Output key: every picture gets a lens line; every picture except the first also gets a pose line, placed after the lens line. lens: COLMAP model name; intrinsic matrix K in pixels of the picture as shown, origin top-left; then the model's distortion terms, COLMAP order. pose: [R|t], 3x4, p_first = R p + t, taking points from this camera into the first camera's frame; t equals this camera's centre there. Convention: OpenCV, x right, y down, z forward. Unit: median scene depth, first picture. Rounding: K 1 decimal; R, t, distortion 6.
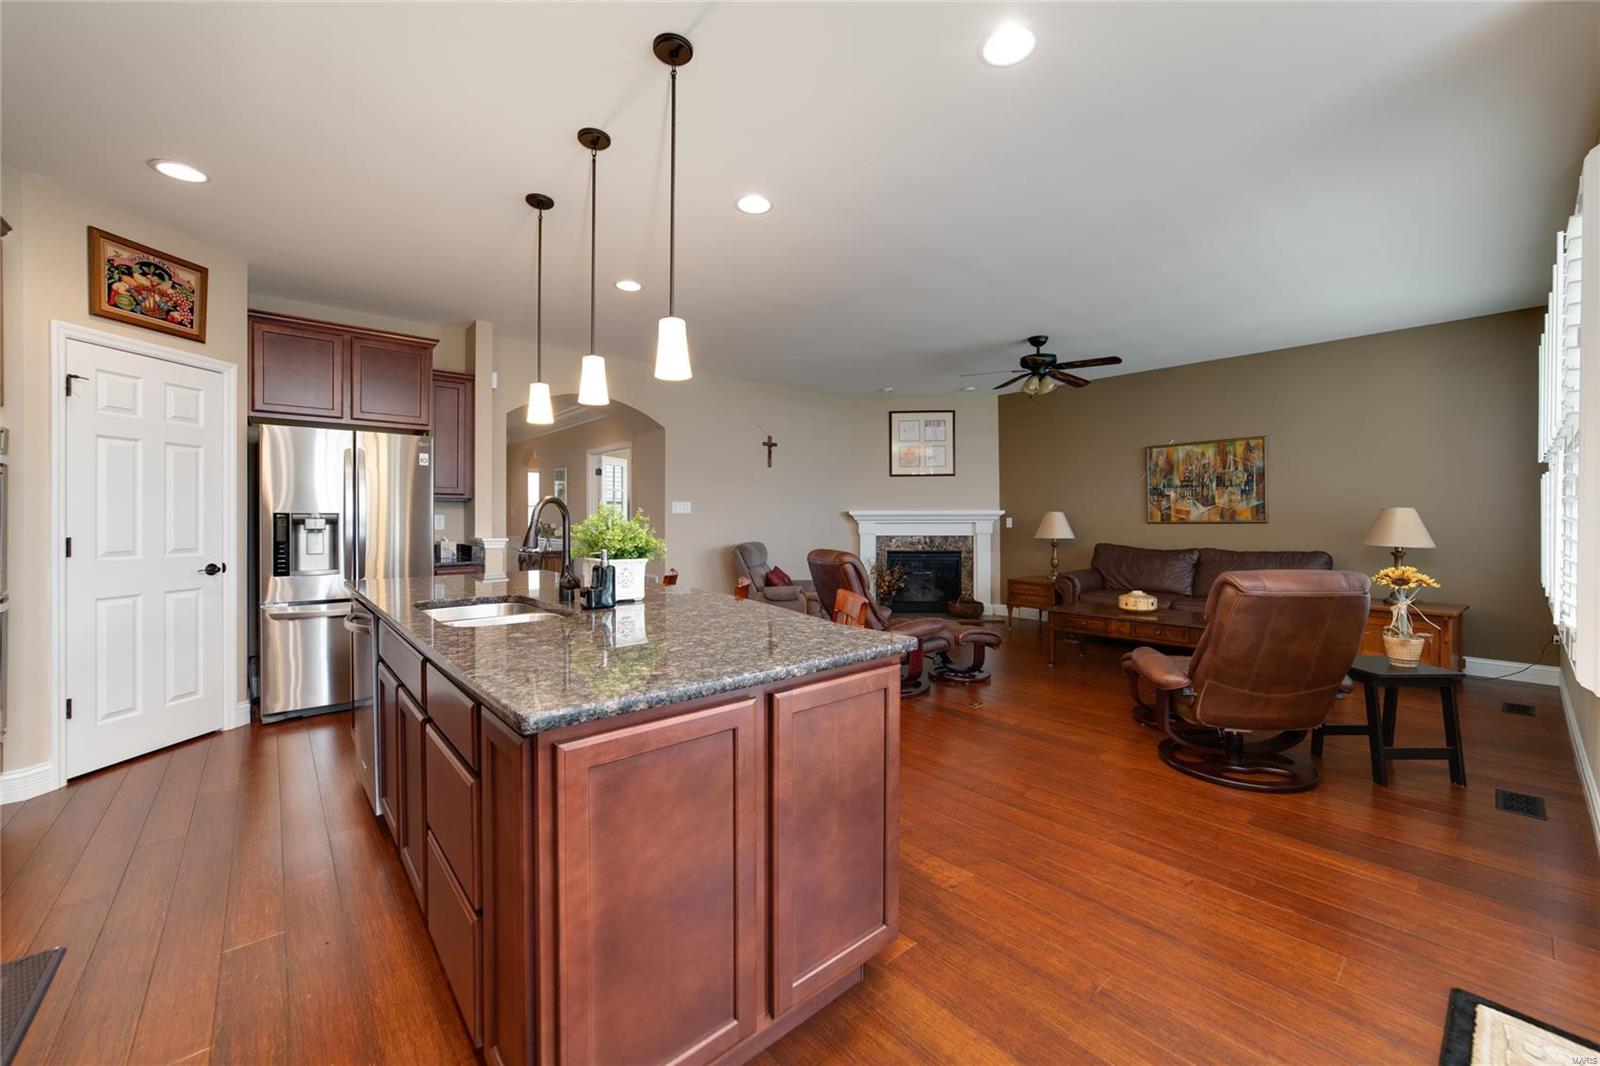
lens RADIAL K [[626.3, 0, 817.5], [0, 626.3, 519.8], [0, 0, 1]] dist [-0.011116, 0.003800]
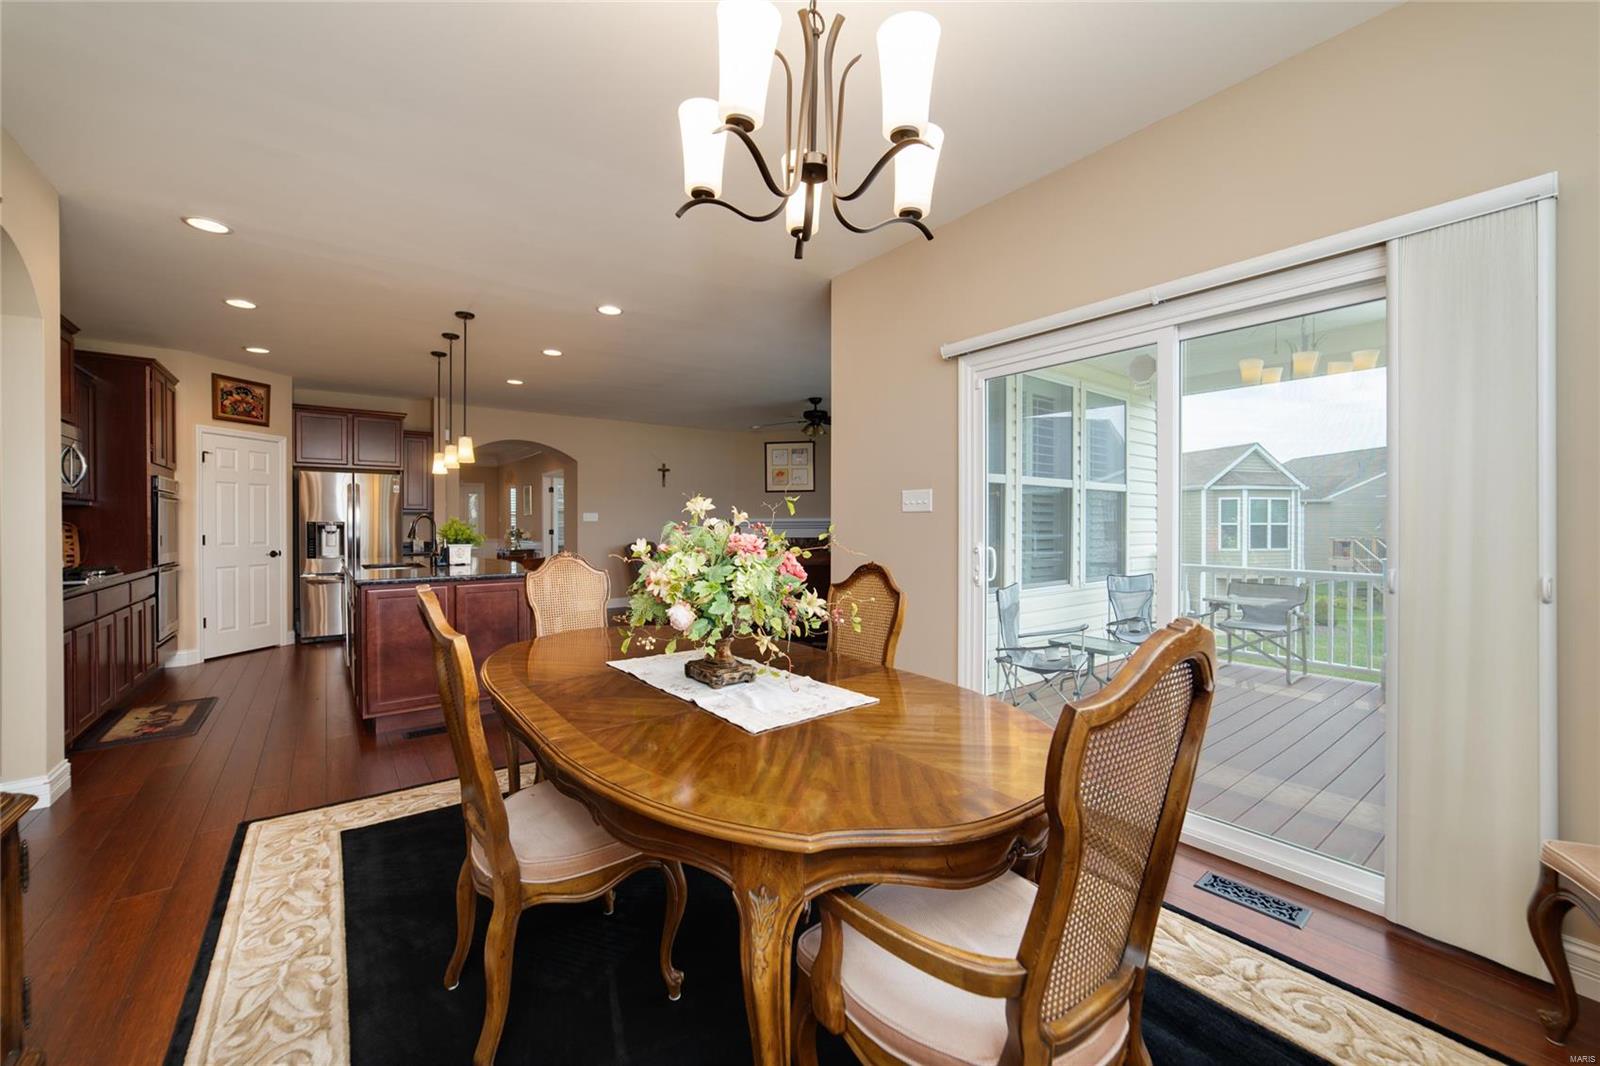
lens RADIAL K [[626.3, 0, 809.9], [0, 626.3, 528.3], [0, 0, 1]] dist [-0.011116, 0.003800]
pose [[0.997964, -0.002081, -0.063741, 0.465440], [0.002250, 0.999994, 0.002581, 0.004150], [0.063735, -0.002719, 0.997963, -0.470866]]
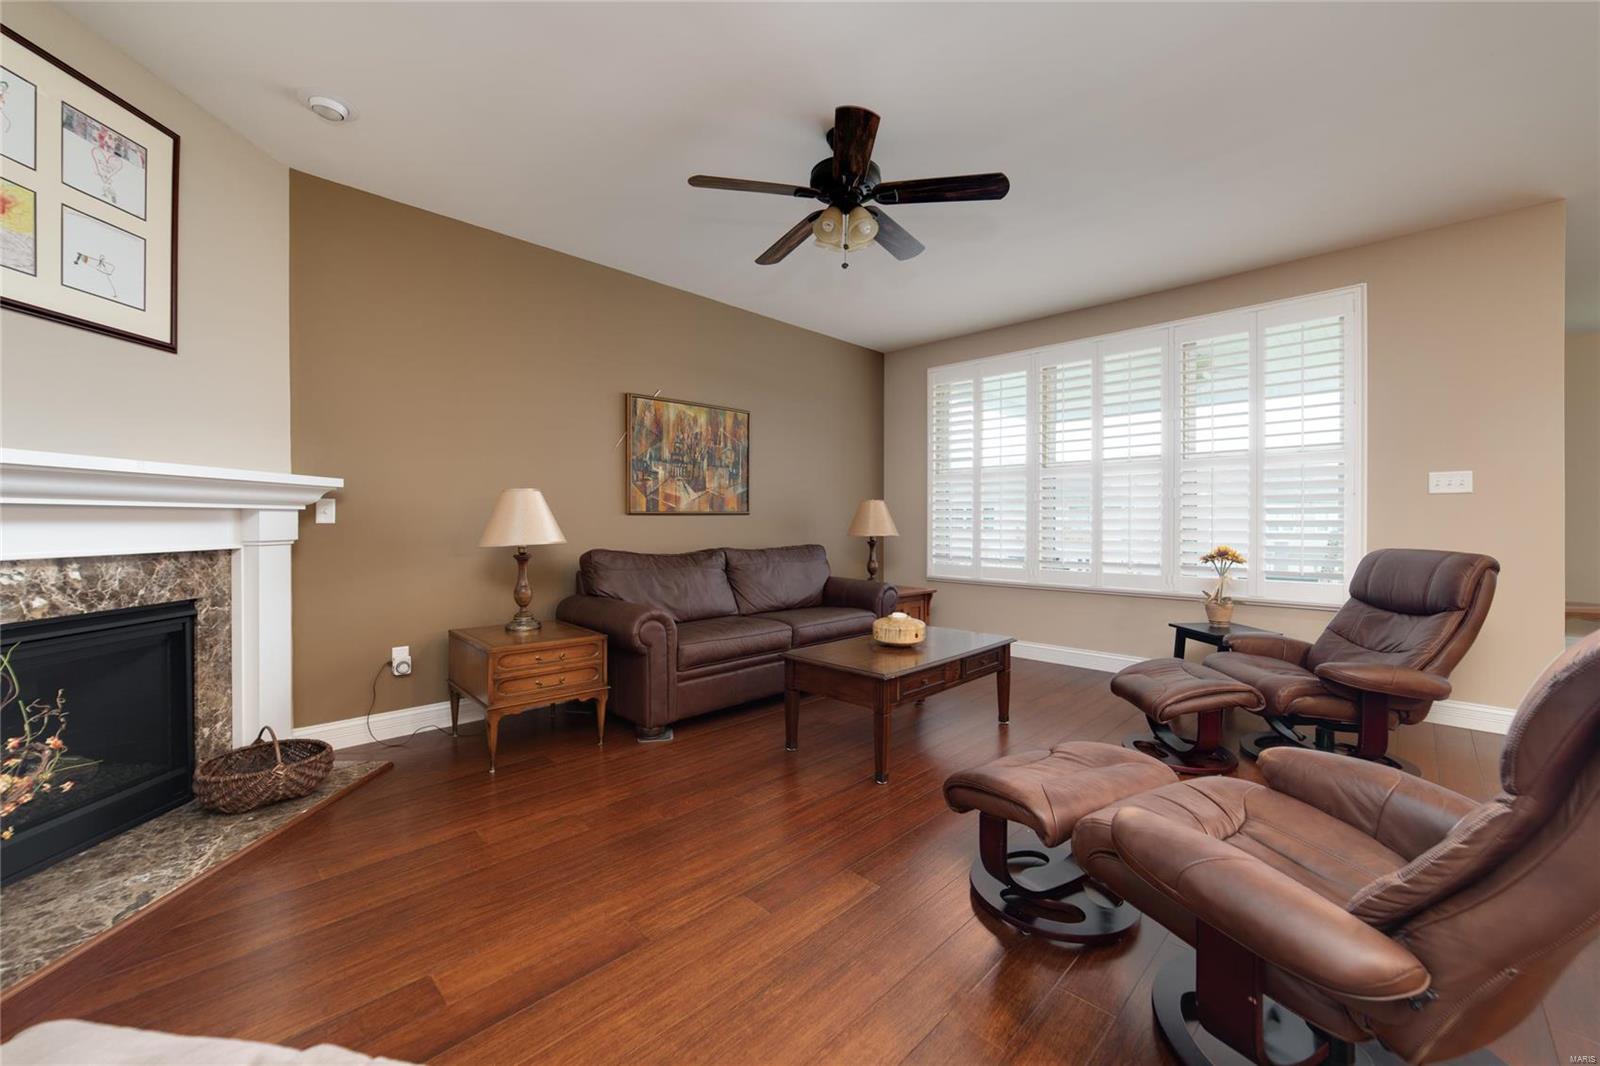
lens RADIAL K [[626.3, 0, 803.9], [0, 626.3, 518.7], [0, 0, 1]] dist [-0.011116, 0.003800]
pose [[-0.053984, 0.003162, 0.998537, -0.151124], [-0.002124, 0.999992, -0.003281, 0.015852], [-0.998540, -0.002298, -0.053977, 1.141184]]
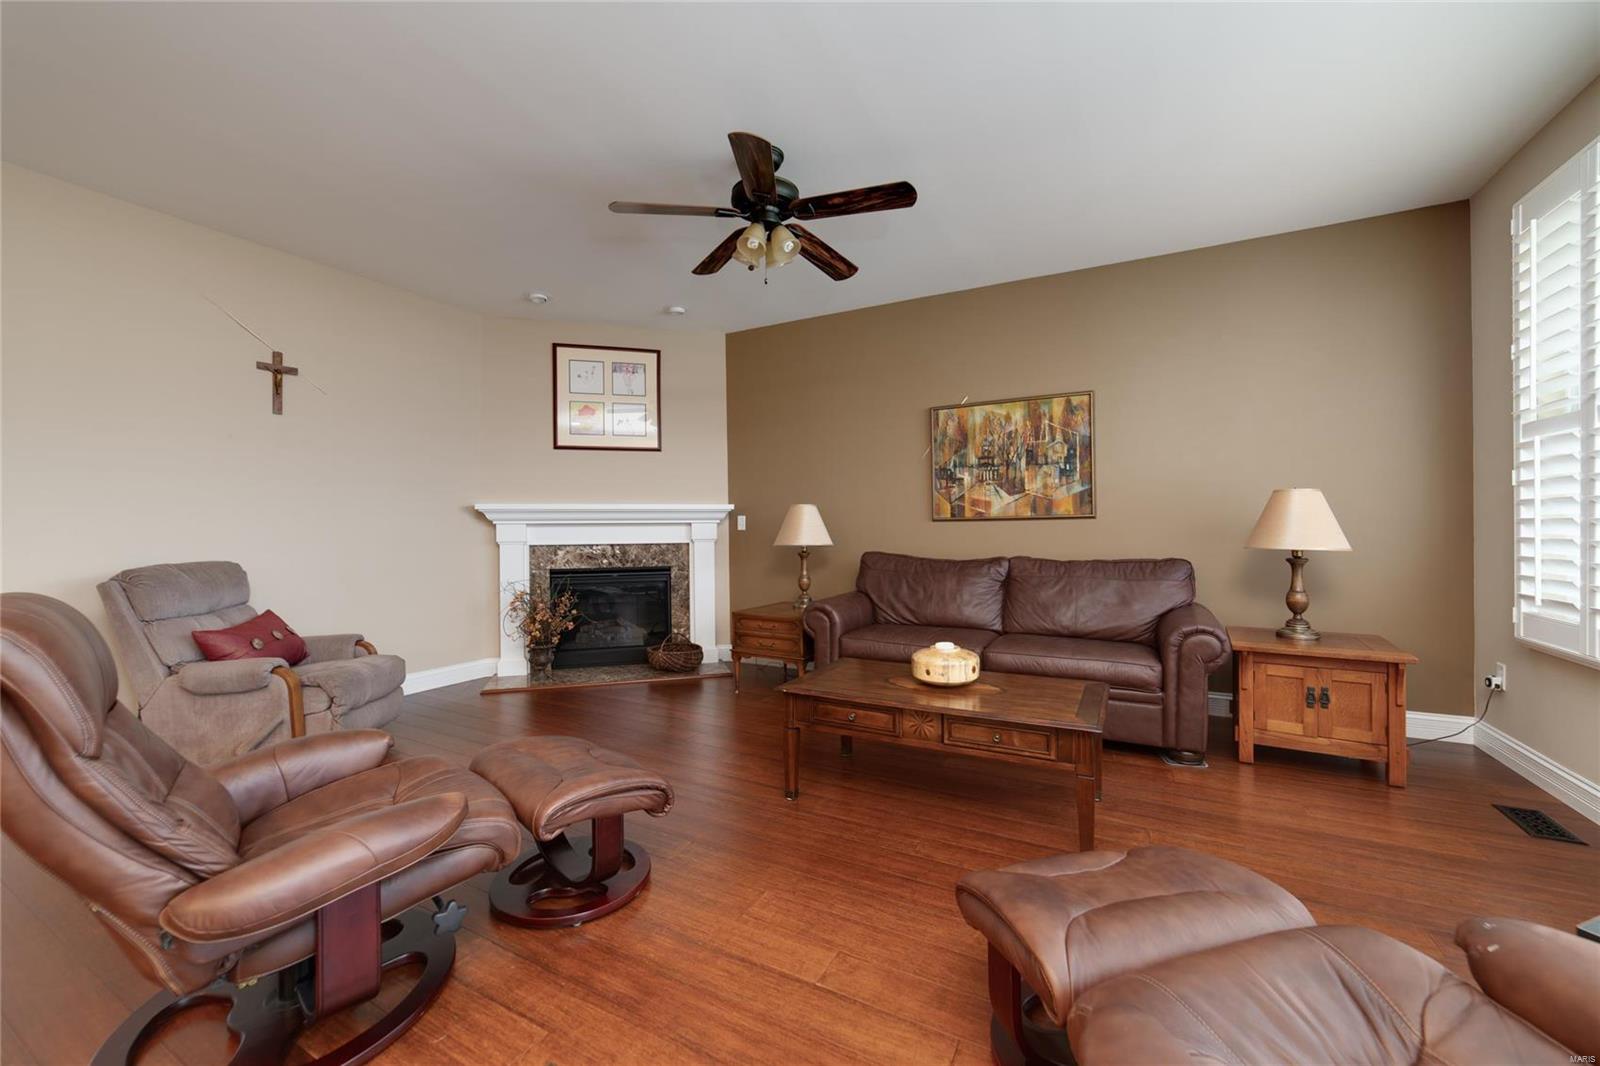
lens RADIAL K [[626.3, 0, 800.6], [0, 626.3, 525.6], [0, 0, 1]] dist [-0.011116, 0.003800]
pose [[0.942898, -0.003830, 0.333060, 0.223759], [0.005908, 0.999969, -0.005226, 0.017848], [-0.333029, 0.006895, 0.942891, 0.544427]]
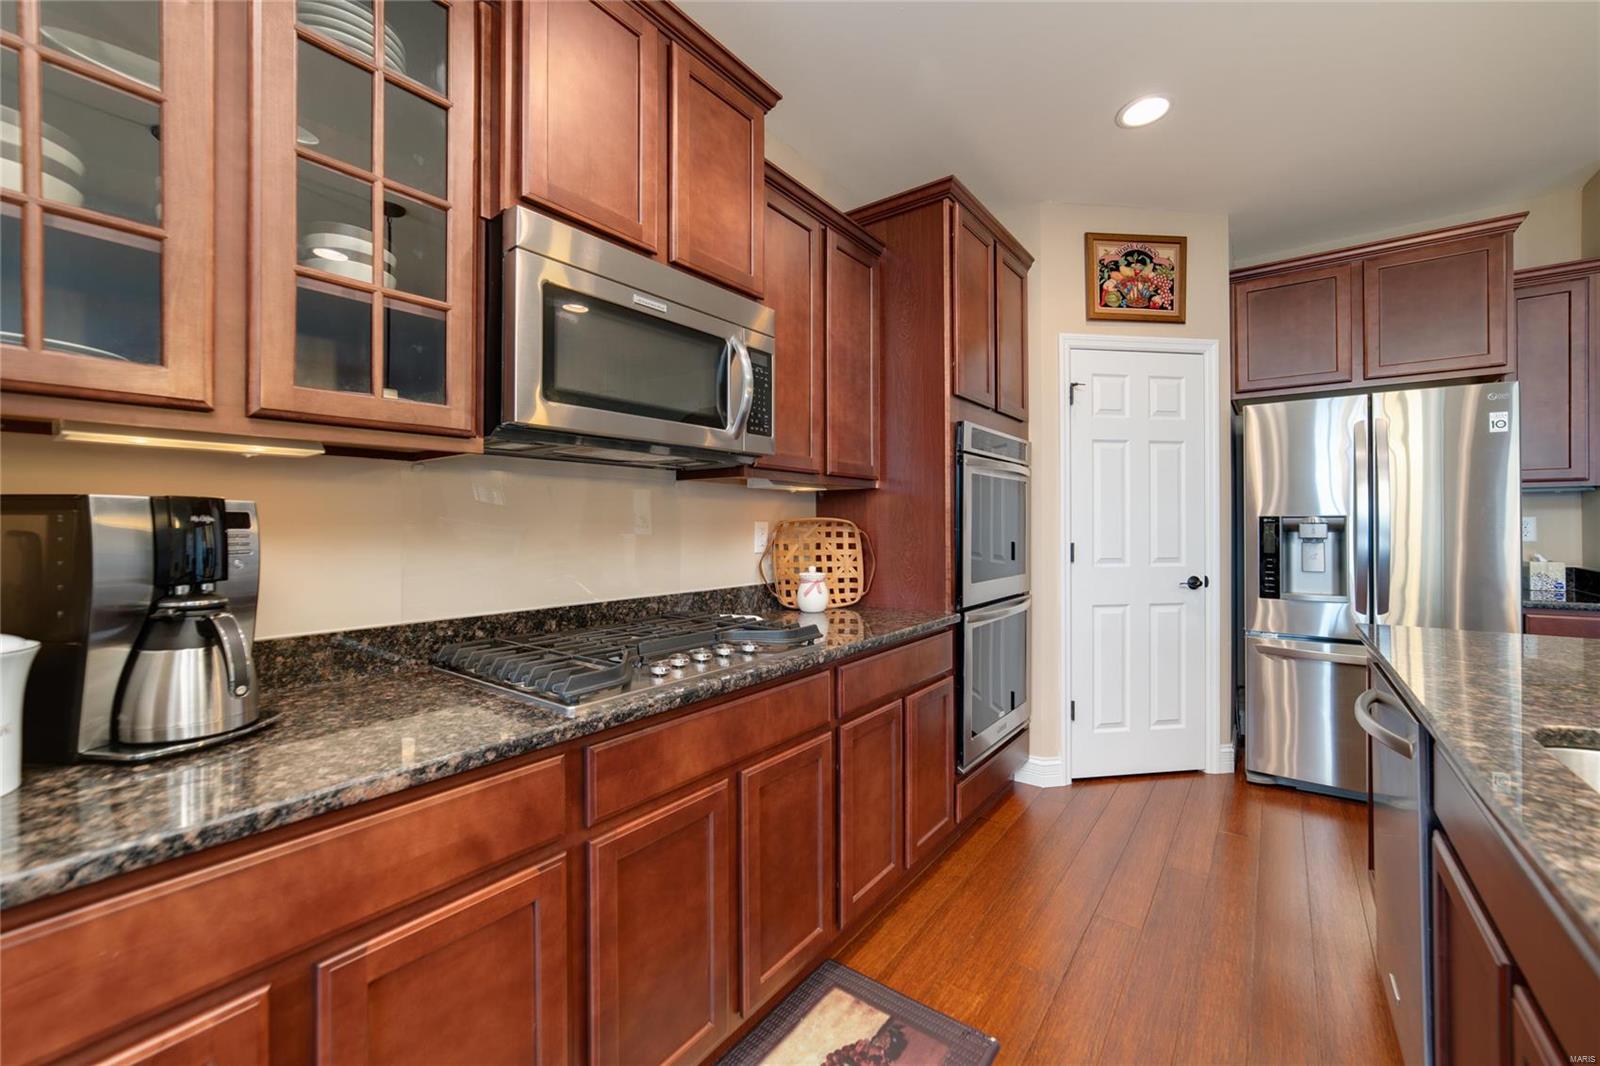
lens RADIAL K [[626.3, 0, 810.7], [0, 626.3, 519.4], [0, 0, 1]] dist [-0.011116, 0.003800]
pose [[0.205698, -0.007838, -0.978584, -0.163433], [-0.000138, 0.999968, -0.008038, -0.000653], [0.978616, 0.001788, 0.205690, 0.209601]]
